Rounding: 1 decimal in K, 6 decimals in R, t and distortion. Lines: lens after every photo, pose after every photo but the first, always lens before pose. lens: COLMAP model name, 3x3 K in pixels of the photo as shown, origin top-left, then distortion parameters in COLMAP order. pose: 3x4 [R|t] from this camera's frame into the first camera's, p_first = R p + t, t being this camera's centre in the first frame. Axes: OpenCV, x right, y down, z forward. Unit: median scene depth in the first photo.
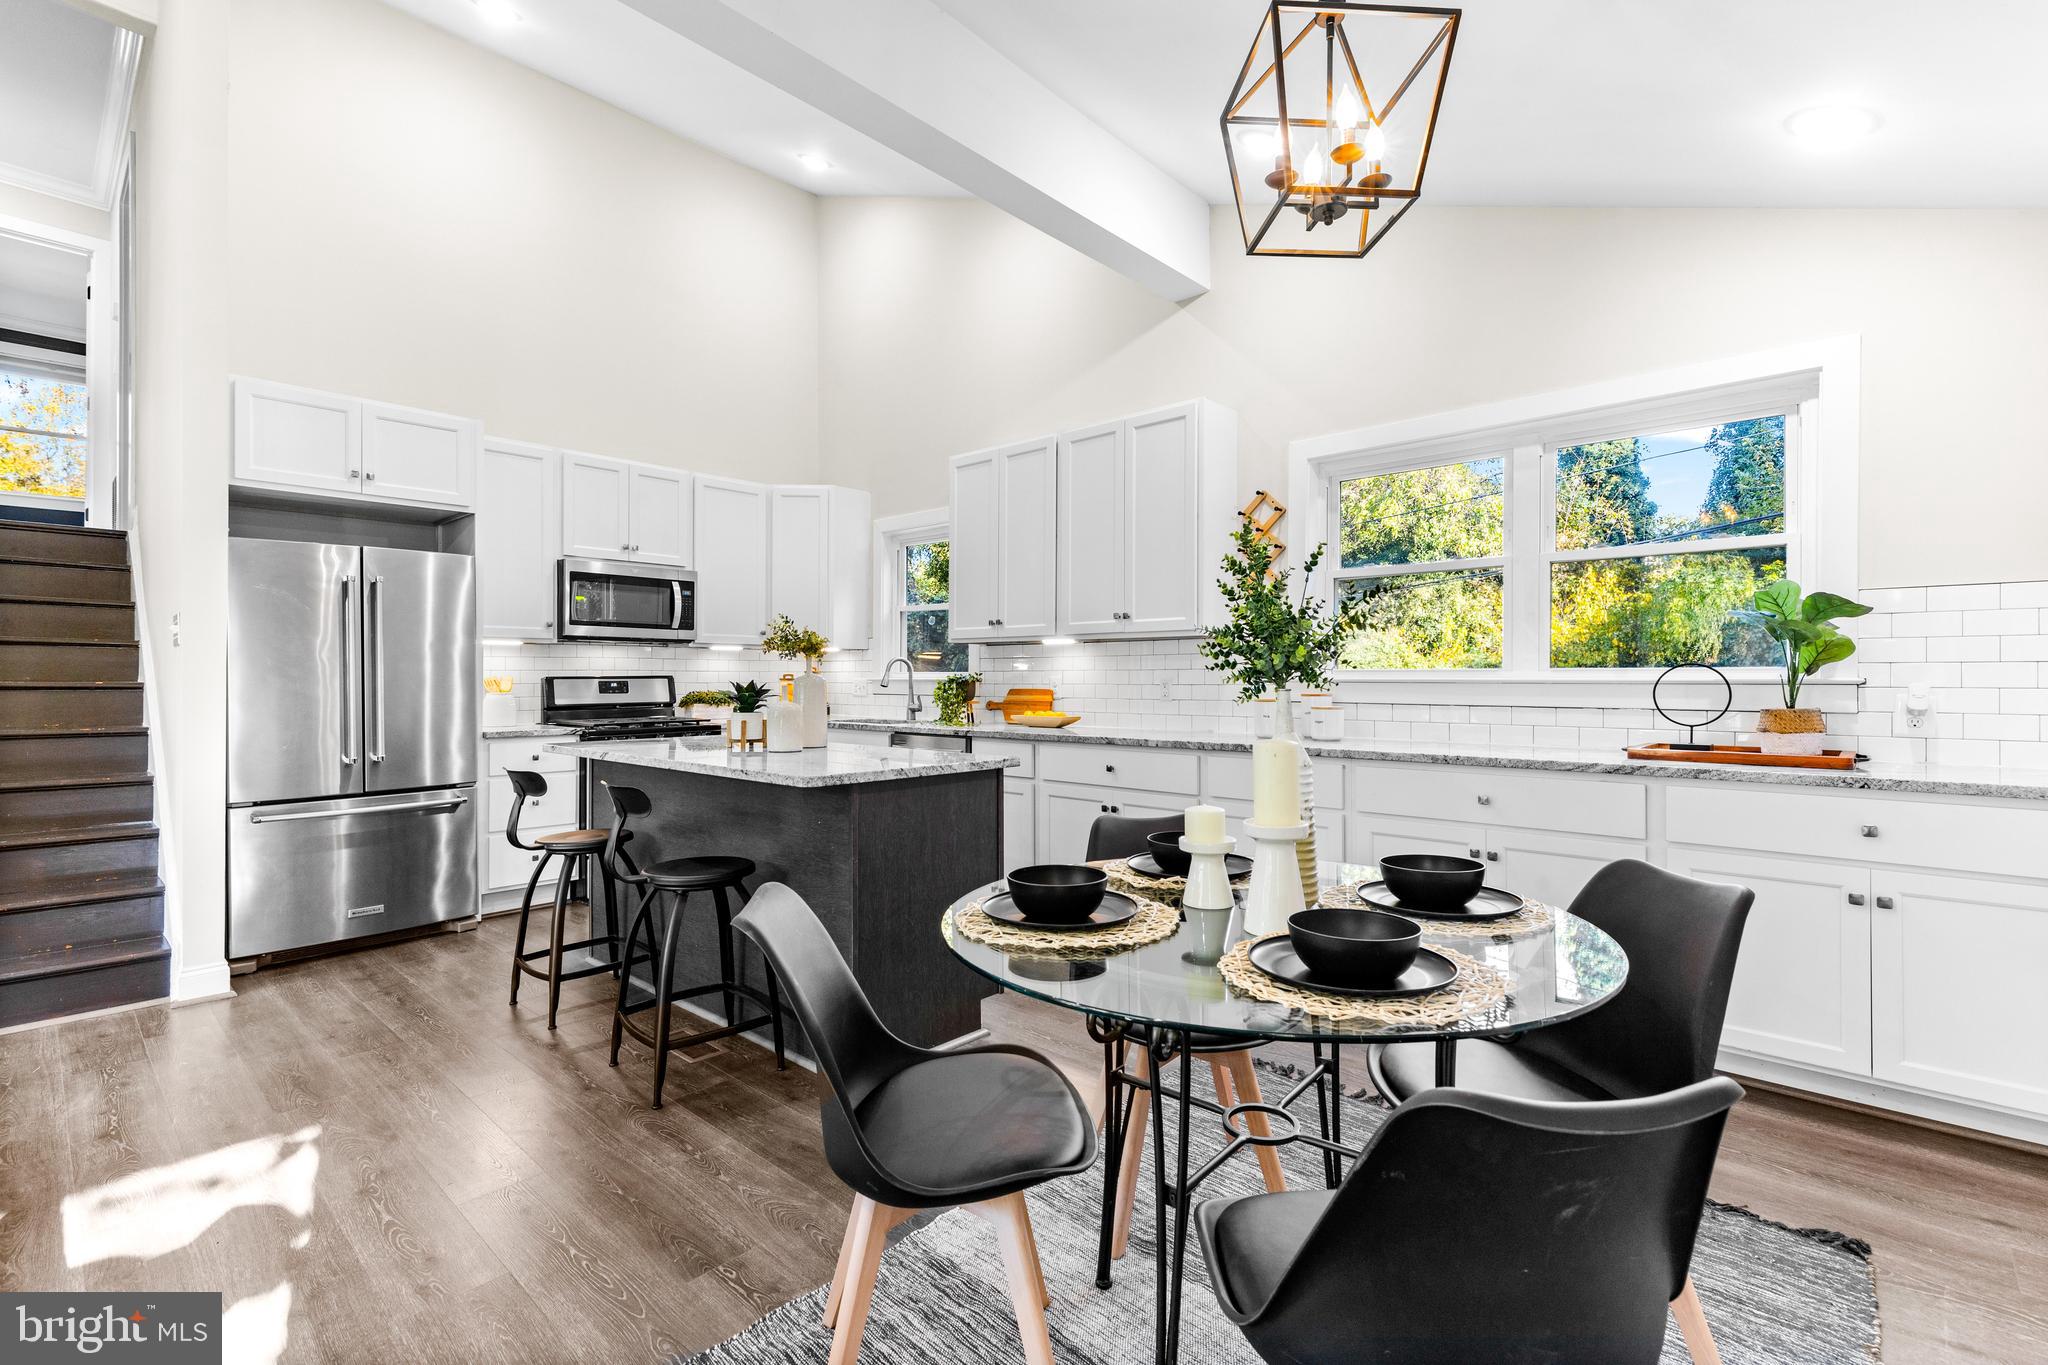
lens RADIAL K [[918.3, 0, 1023.7], [0, 918.3, 676.3], [0, 0, 1]] dist [0.005355, -0.001079]
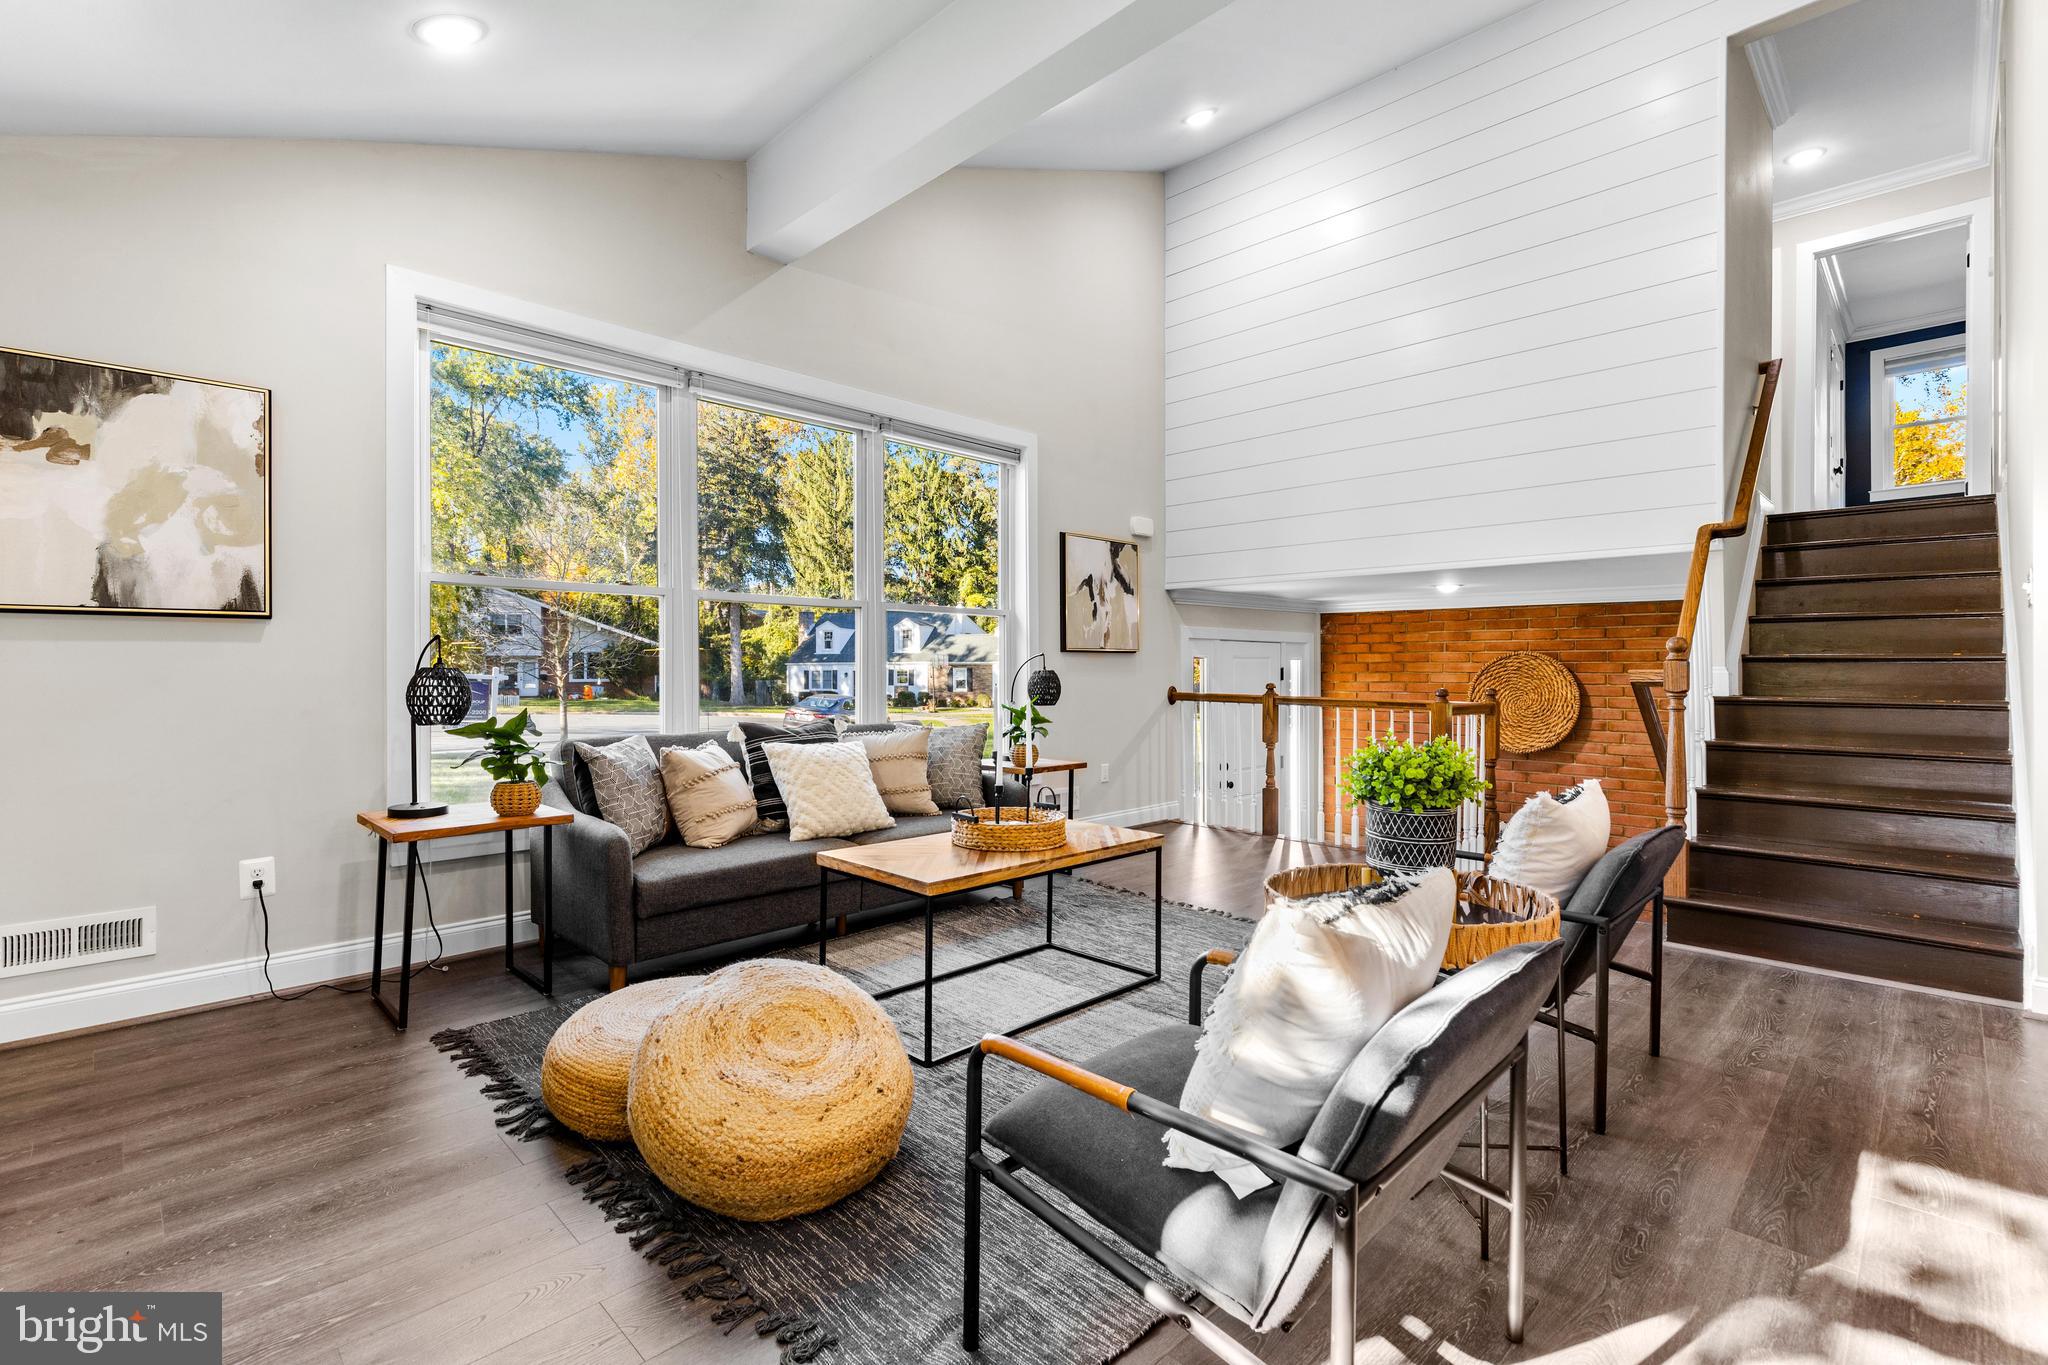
lens RADIAL K [[918.3, 0, 1027.2], [0, 918.3, 664.1], [0, 0, 1]] dist [0.005355, -0.001079]
pose [[-0.034948, -0.009796, -0.999341, -0.003405], [0.005264, 0.999936, -0.009986, 0.021340], [0.999375, -0.005610, -0.034895, 0.065471]]
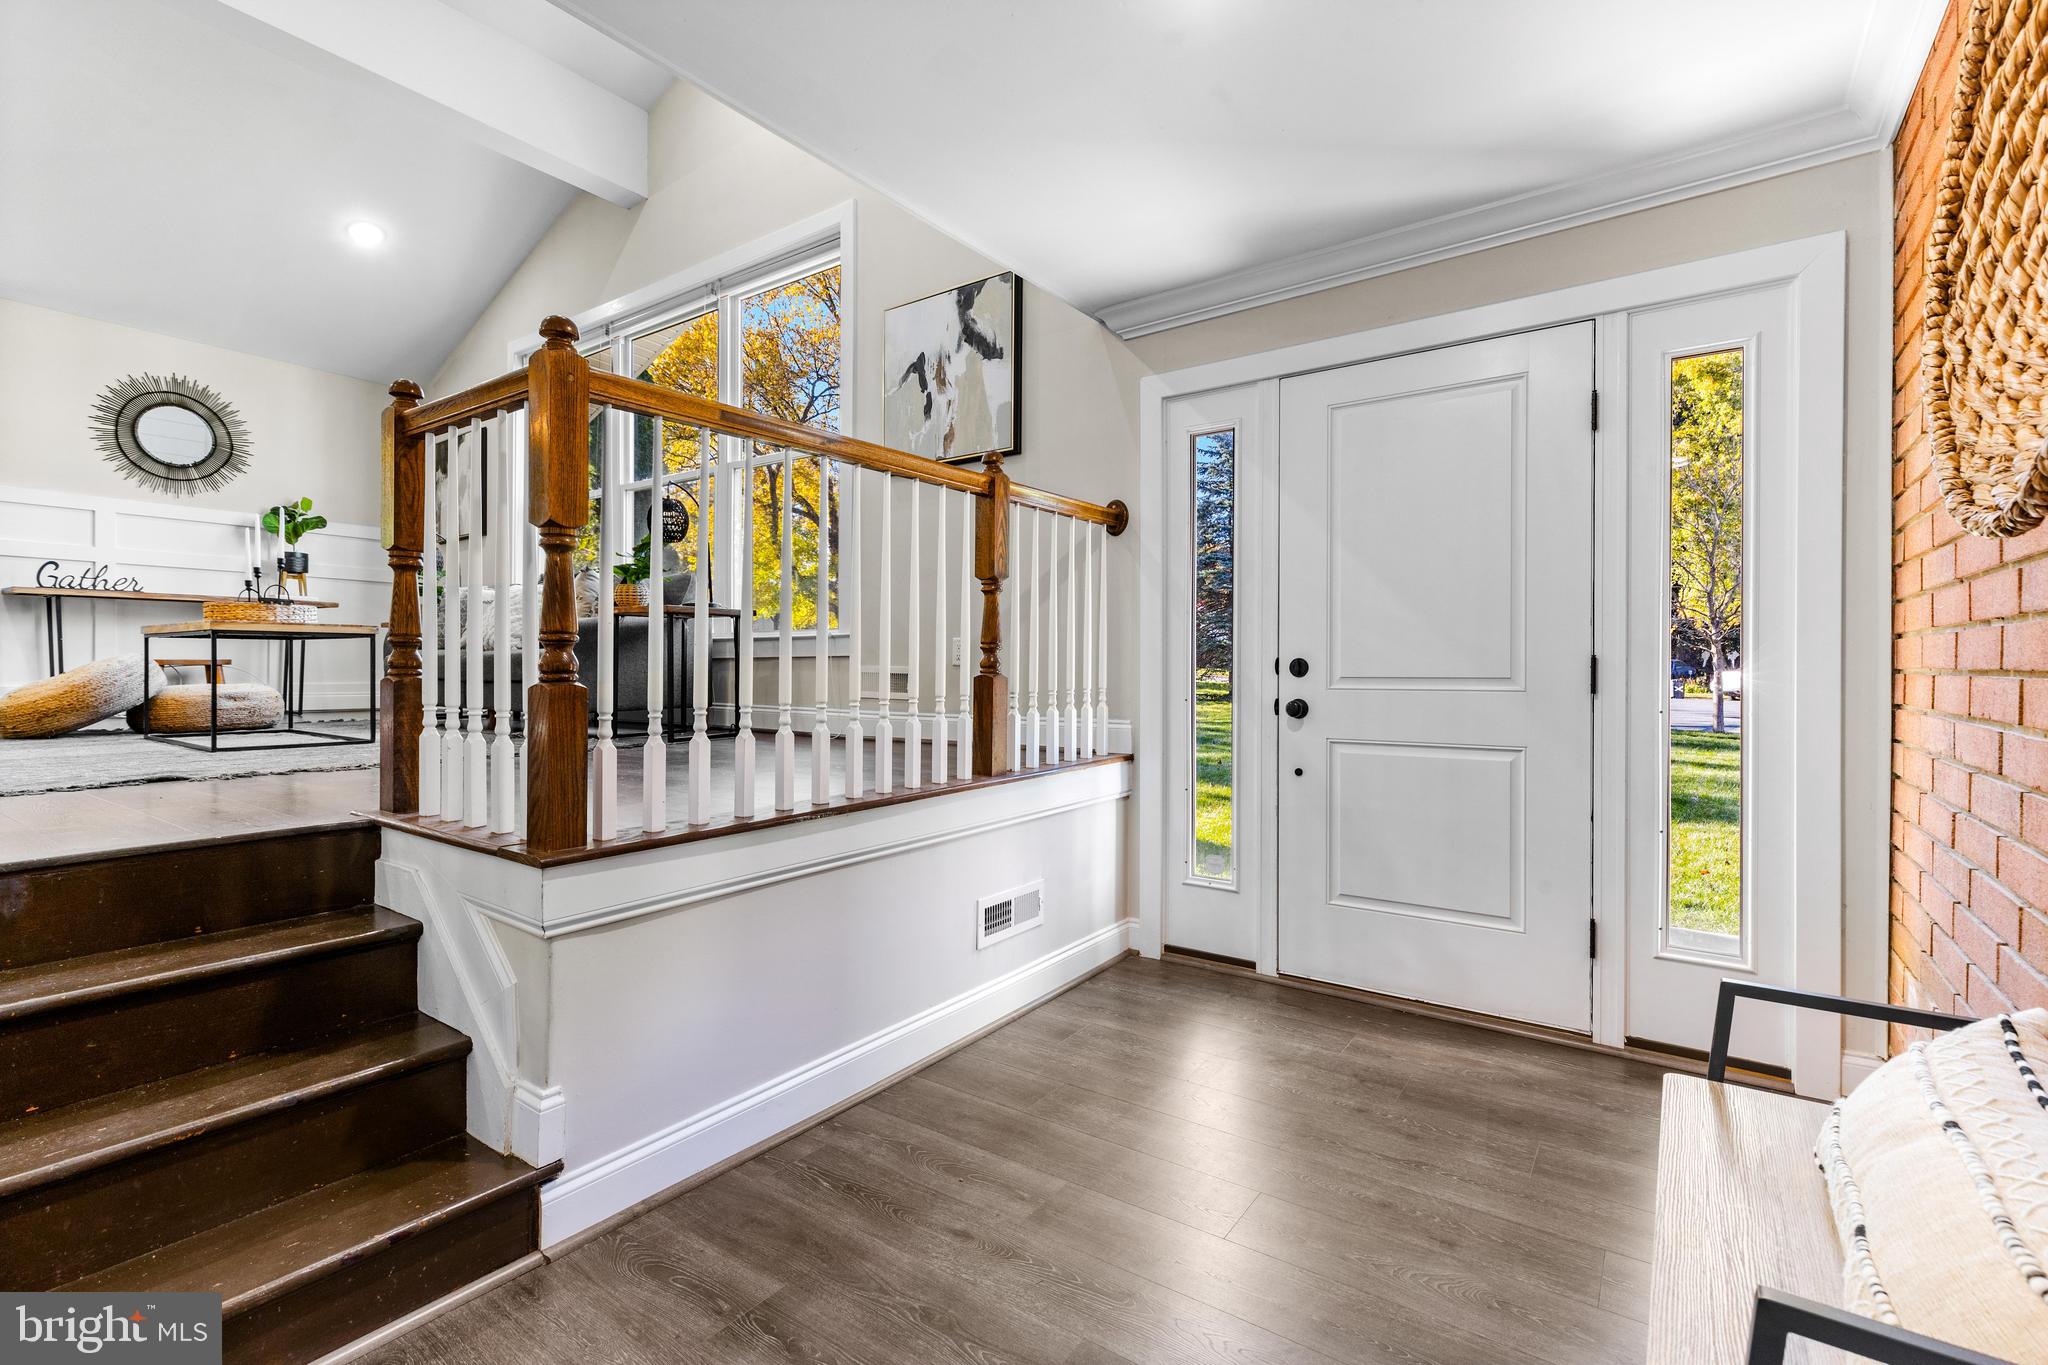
lens RADIAL K [[918.3, 0, 1016.9], [0, 918.3, 667.9], [0, 0, 1]] dist [0.005355, -0.001079]
pose [[-0.992497, -0.005330, -0.122154, -1.332189], [-0.004723, 0.999975, -0.005257, 0.191429], [0.122179, -0.004641, -0.992497, 1.020056]]
